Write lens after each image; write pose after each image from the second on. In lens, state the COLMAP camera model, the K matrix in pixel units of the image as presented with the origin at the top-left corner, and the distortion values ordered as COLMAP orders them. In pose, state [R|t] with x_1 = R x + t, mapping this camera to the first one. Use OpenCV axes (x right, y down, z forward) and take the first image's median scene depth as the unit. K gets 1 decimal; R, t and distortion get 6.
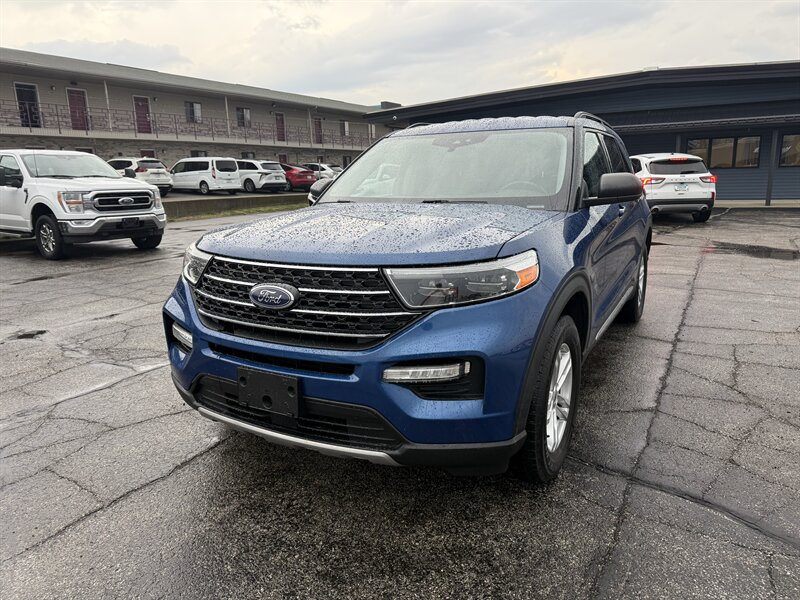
lens RADIAL K [[569.7, 0, 408.7], [0, 569.7, 291.0], [0, 0, 1]] dist [0.026624, -0.027461]
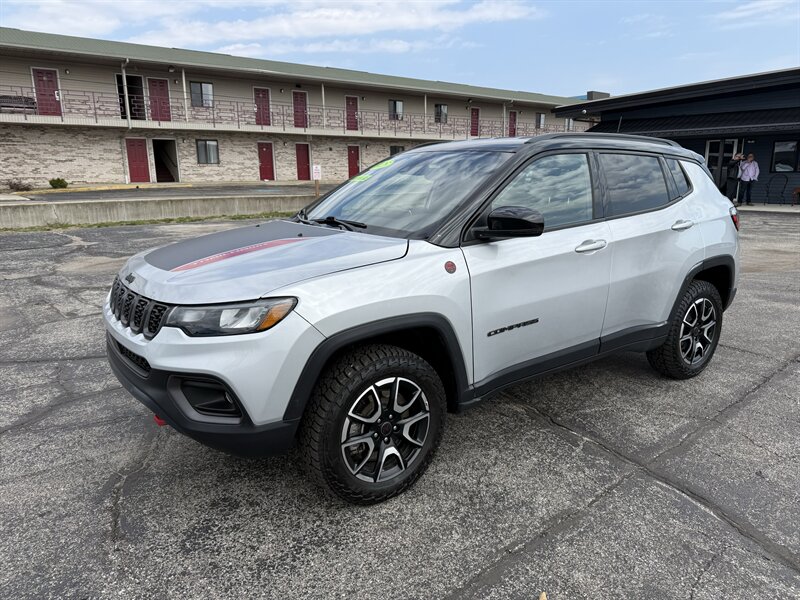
lens RADIAL K [[569.7, 0, 402.6], [0, 569.7, 306.8], [0, 0, 1]] dist [0.026624, -0.027461]
pose [[0.939916, 0.095946, -0.327646, 0.073133], [-0.083857, 0.995179, 0.050862, 0.001275], [0.330947, -0.020330, 0.943430, -0.043281]]
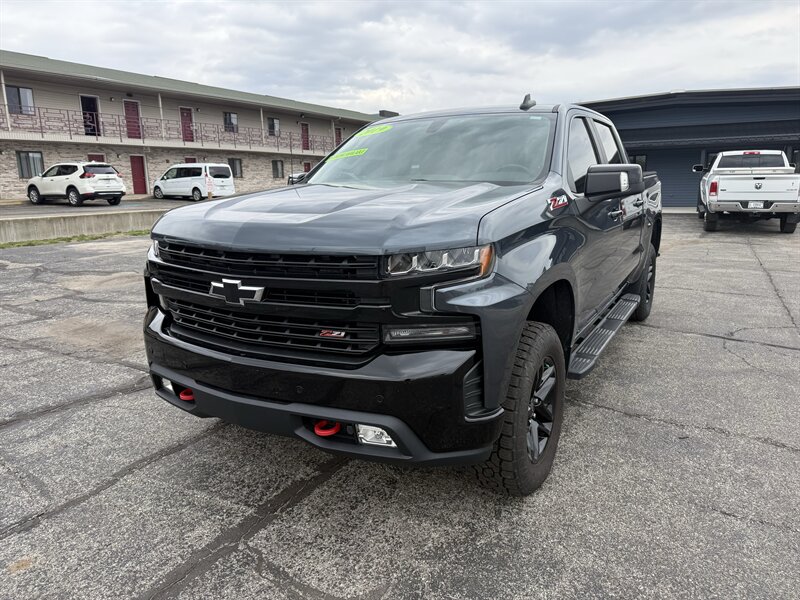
lens RADIAL K [[569.7, 0, 395.6], [0, 569.7, 302.3], [0, 0, 1]] dist [0.026624, -0.027461]
pose [[0.999939, 0.005662, 0.009514, -0.246670], [-0.005733, 0.999956, 0.007492, 0.041442], [-0.009471, -0.007546, 0.999927, -0.218781]]
